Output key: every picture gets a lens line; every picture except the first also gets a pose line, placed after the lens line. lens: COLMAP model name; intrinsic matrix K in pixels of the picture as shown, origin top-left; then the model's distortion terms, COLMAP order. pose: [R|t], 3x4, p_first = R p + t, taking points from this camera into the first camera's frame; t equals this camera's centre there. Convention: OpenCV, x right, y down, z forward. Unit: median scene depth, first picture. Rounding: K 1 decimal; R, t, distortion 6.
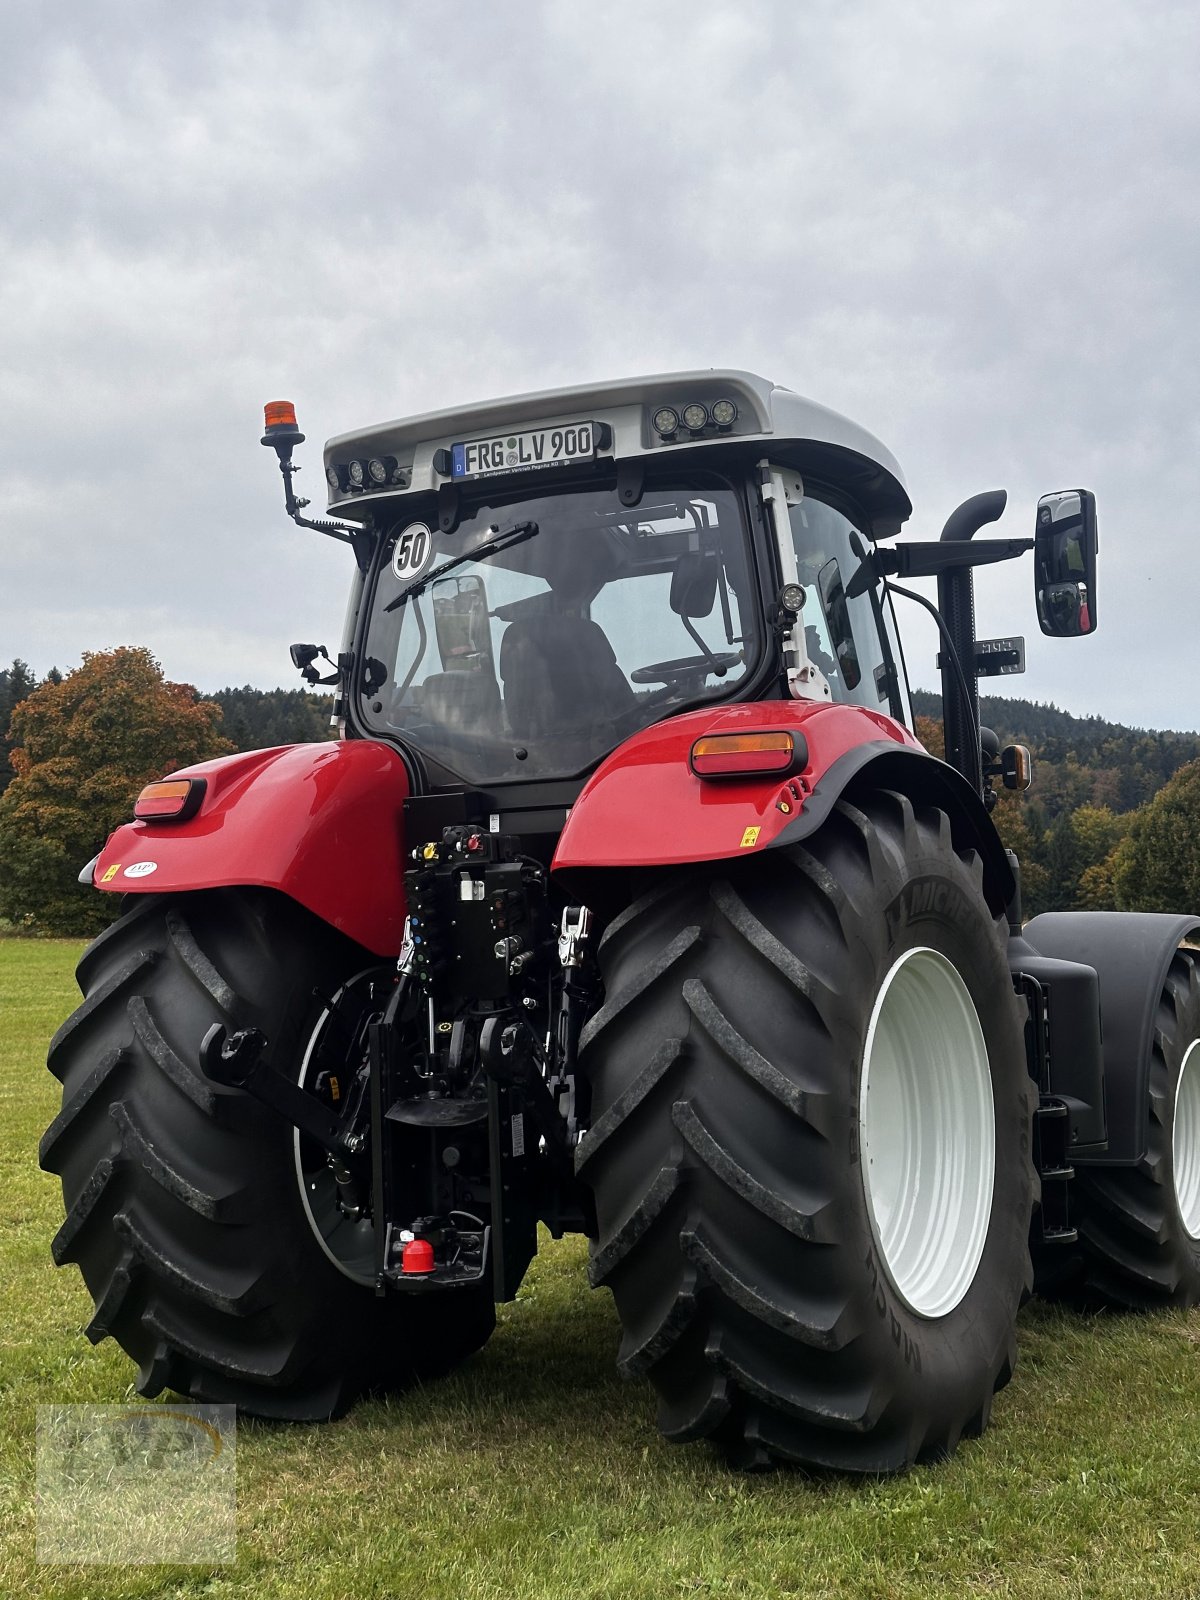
lens RADIAL K [[2209.8, 0, 590.0], [0, 2209.8, 809.0], [0, 0, 1]] dist [0.135515, 0.000000]
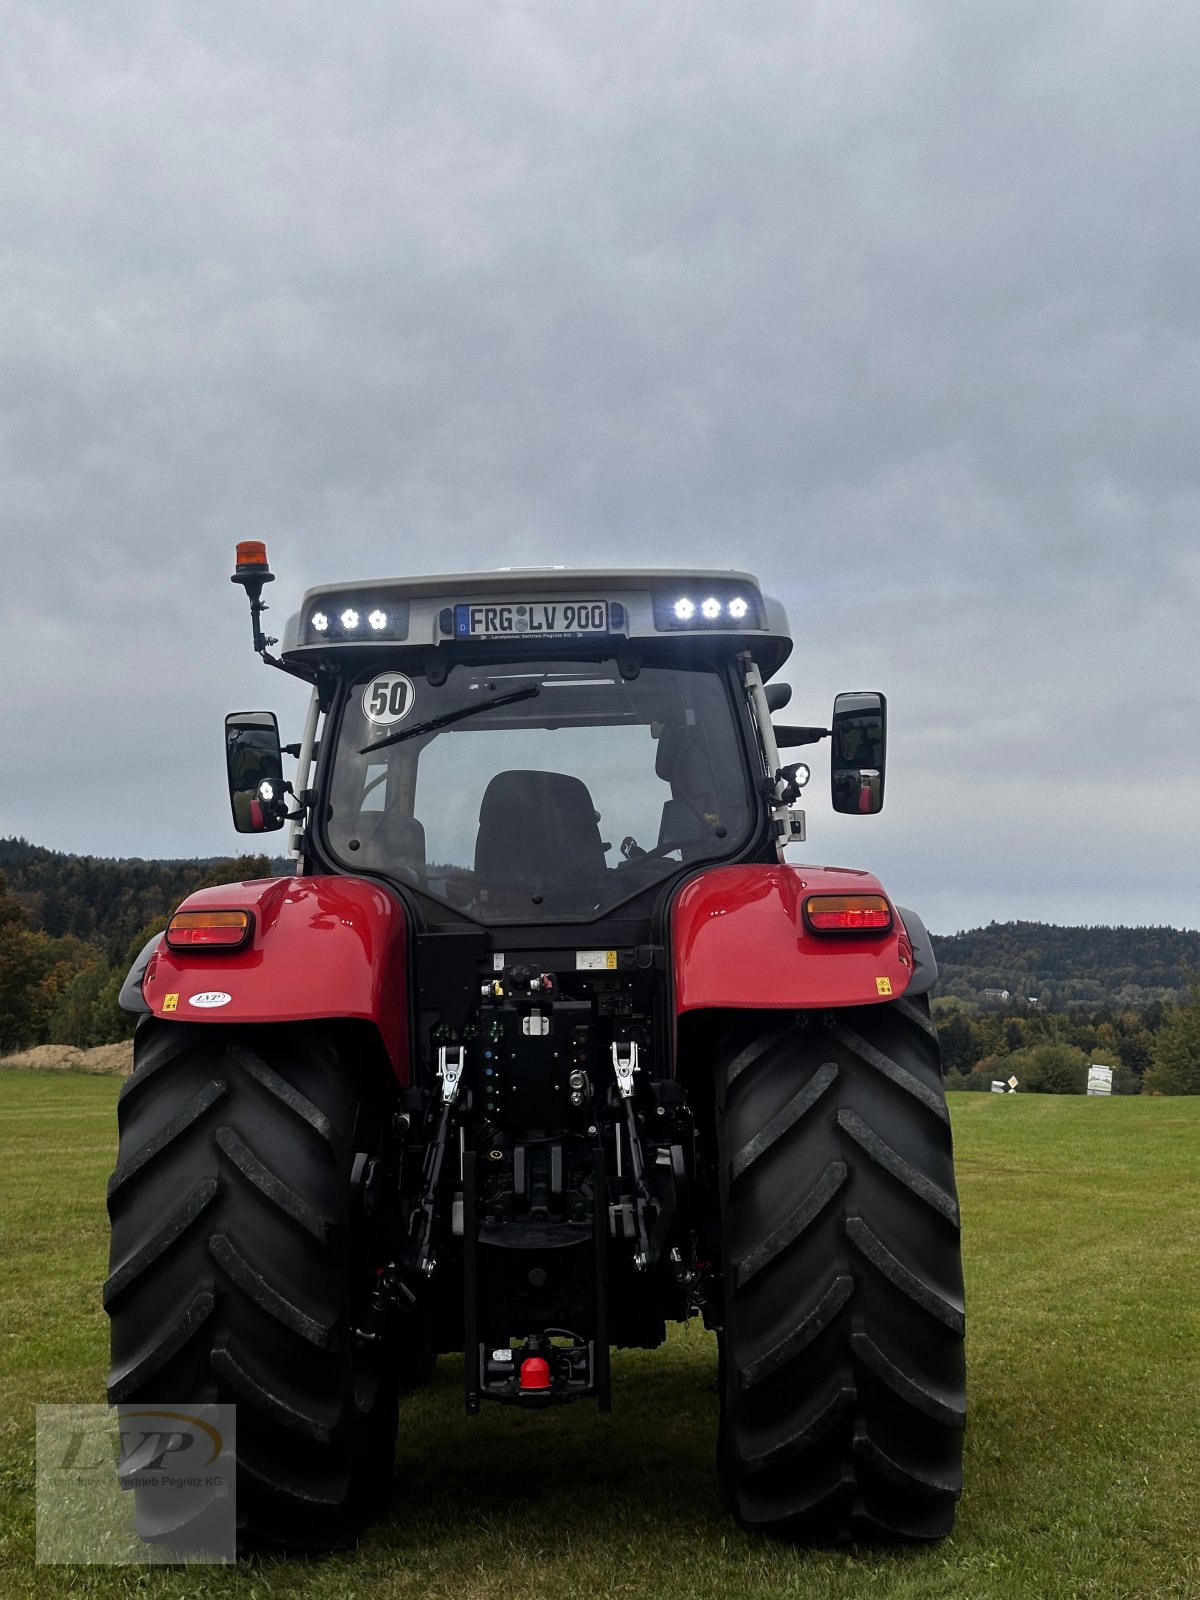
lens RADIAL K [[2209.8, 0, 608.0], [0, 2209.8, 814.1], [0, 0, 1]] dist [0.135515, 0.000000]
pose [[0.885123, 0.059378, 0.461553, -0.505361], [-0.034708, 0.997487, -0.061763, -0.000553], [-0.464060, 0.038648, 0.884960, 0.027704]]
